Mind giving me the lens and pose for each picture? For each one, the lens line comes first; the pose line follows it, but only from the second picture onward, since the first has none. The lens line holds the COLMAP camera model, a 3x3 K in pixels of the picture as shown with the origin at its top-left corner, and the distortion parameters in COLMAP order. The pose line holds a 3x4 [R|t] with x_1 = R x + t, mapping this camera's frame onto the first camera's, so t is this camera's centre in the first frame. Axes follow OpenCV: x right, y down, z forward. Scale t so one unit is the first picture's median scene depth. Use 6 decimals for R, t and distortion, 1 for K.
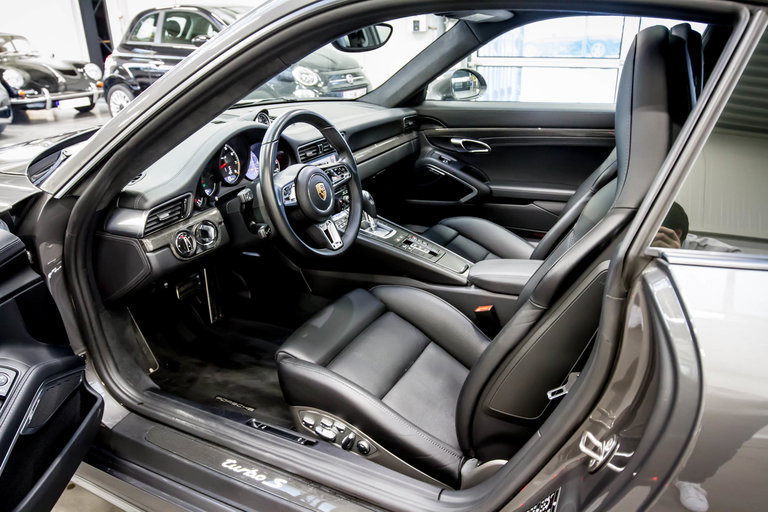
lens RADIAL K [[564.6, 0, 384.4], [0, 564.6, 257.6], [0, 0, 1]] dist [-0.004054, -0.052242]
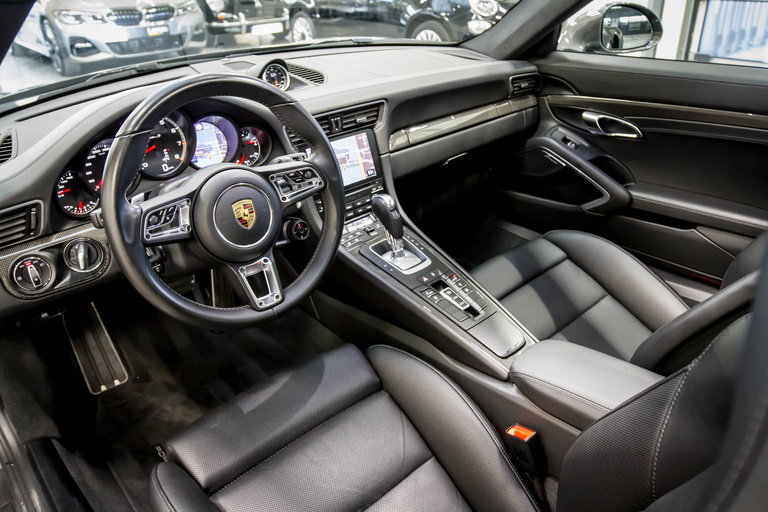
lens RADIAL K [[564.6, 0, 384.4], [0, 564.6, 257.6], [0, 0, 1]] dist [-0.004054, -0.052242]
pose [[0.935305, 0.156990, -0.317111, 0.138170], [-0.120934, 0.984048, 0.130478, -0.101684], [0.332537, -0.083687, 0.939370, 0.288821]]
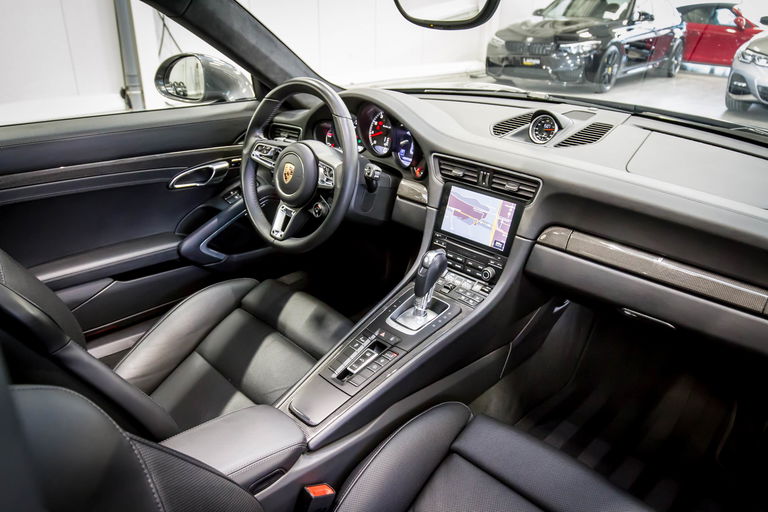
lens RADIAL K [[564.6, 0, 384.4], [0, 564.6, 257.6], [0, 0, 1]] dist [-0.004054, -0.052242]
pose [[-0.302249, 0.412036, -0.859577, 0.398422], [-0.379087, 0.775420, 0.504992, -0.312896], [0.874608, 0.478487, -0.078172, 0.763850]]
